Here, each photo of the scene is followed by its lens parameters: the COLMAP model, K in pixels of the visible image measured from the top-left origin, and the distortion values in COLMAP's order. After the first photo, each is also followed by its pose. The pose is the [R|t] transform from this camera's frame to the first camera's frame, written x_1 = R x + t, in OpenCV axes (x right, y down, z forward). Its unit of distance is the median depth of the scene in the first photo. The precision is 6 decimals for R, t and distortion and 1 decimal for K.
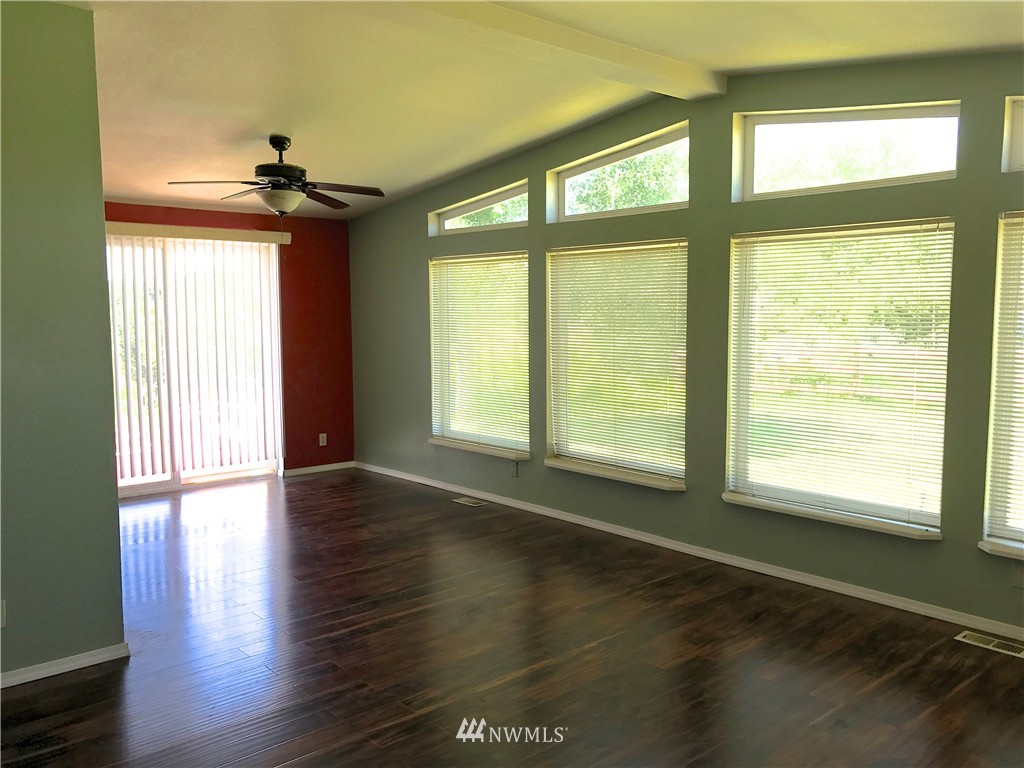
lens RADIAL K [[842.1, 0, 512.0], [0, 842.1, 384.0], [0, 0, 1]] dist [0.057455, -0.088271]
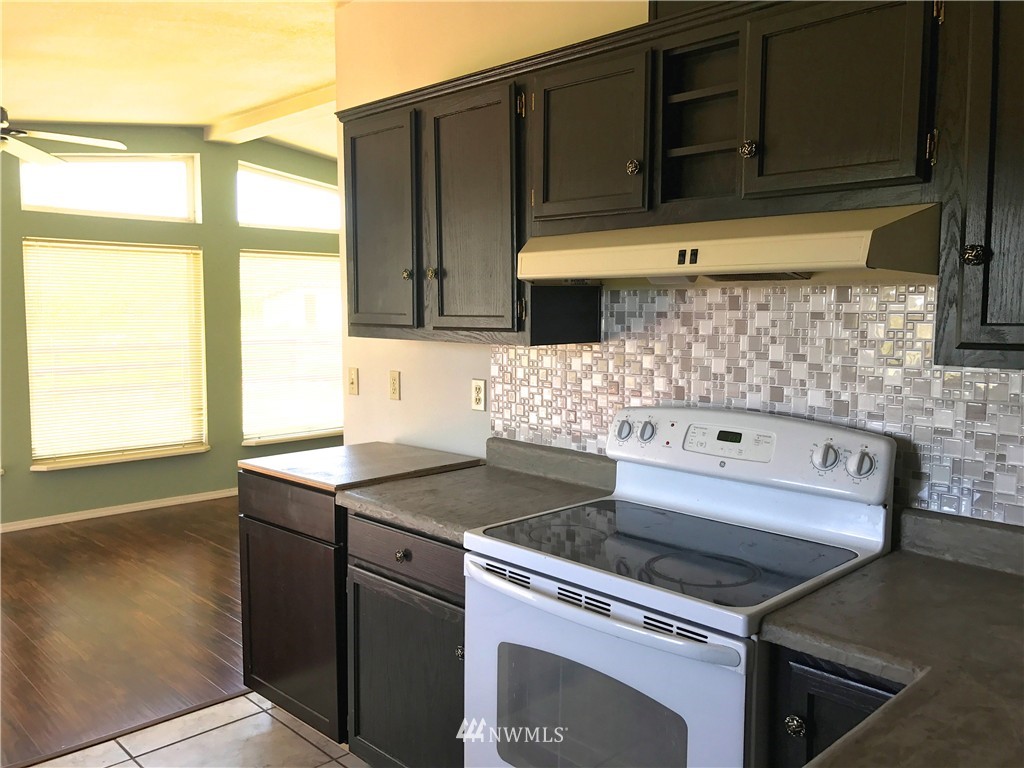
lens RADIAL K [[842.1, 0, 512.0], [0, 842.1, 384.0], [0, 0, 1]] dist [0.057455, -0.088271]
pose [[-0.019217, -0.075702, 0.996945, -1.033278], [0.103833, 0.991587, 0.077296, -0.019155], [-0.994409, 0.105001, -0.011195, 0.555535]]
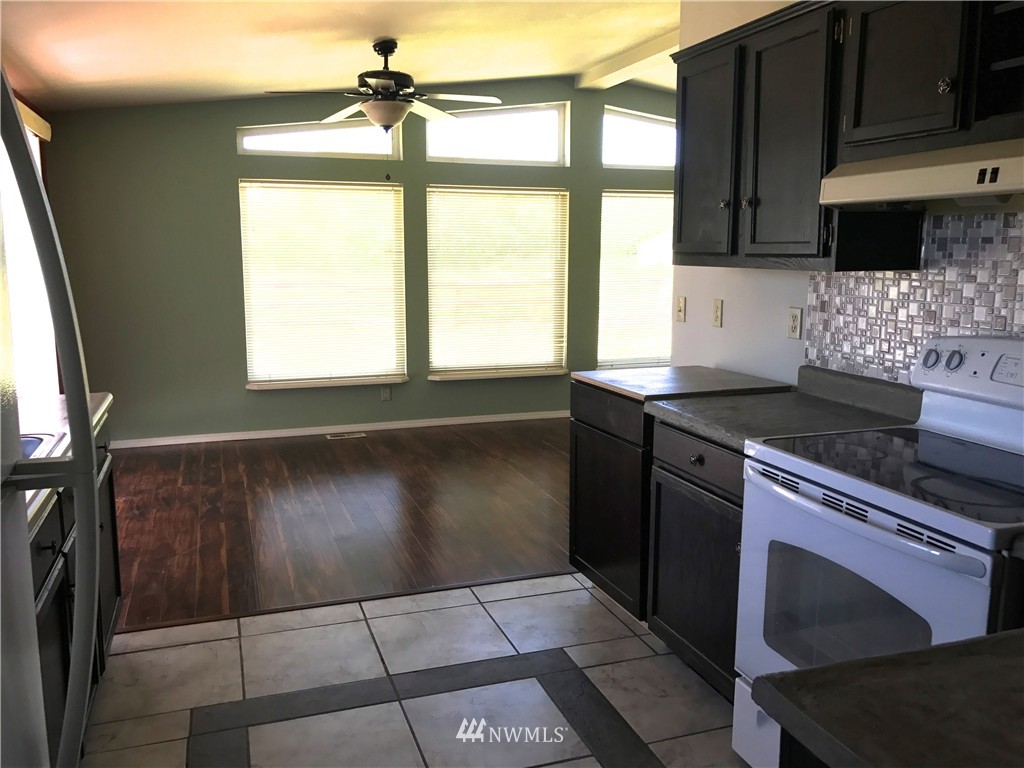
lens RADIAL K [[842.1, 0, 512.0], [0, 842.1, 384.0], [0, 0, 1]] dist [0.057455, -0.088271]
pose [[0.403024, -0.129249, 0.906017, -1.082519], [0.087896, 0.990867, 0.102255, -0.005004], [-0.910959, 0.038424, 0.410704, 0.509871]]
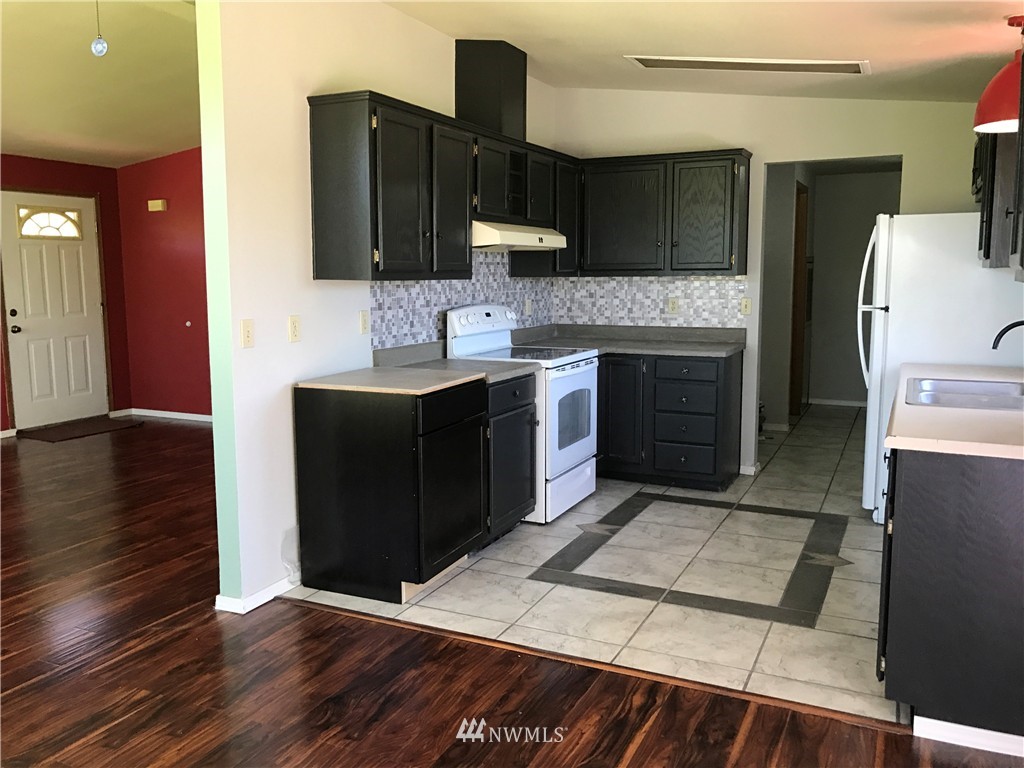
lens RADIAL K [[842.1, 0, 512.0], [0, 842.1, 384.0], [0, 0, 1]] dist [0.057455, -0.088271]
pose [[-0.931218, 0.065466, -0.358535, -0.285421], [-0.022409, 0.971590, 0.235608, -0.103734], [0.363773, 0.227437, -0.903295, 1.364254]]
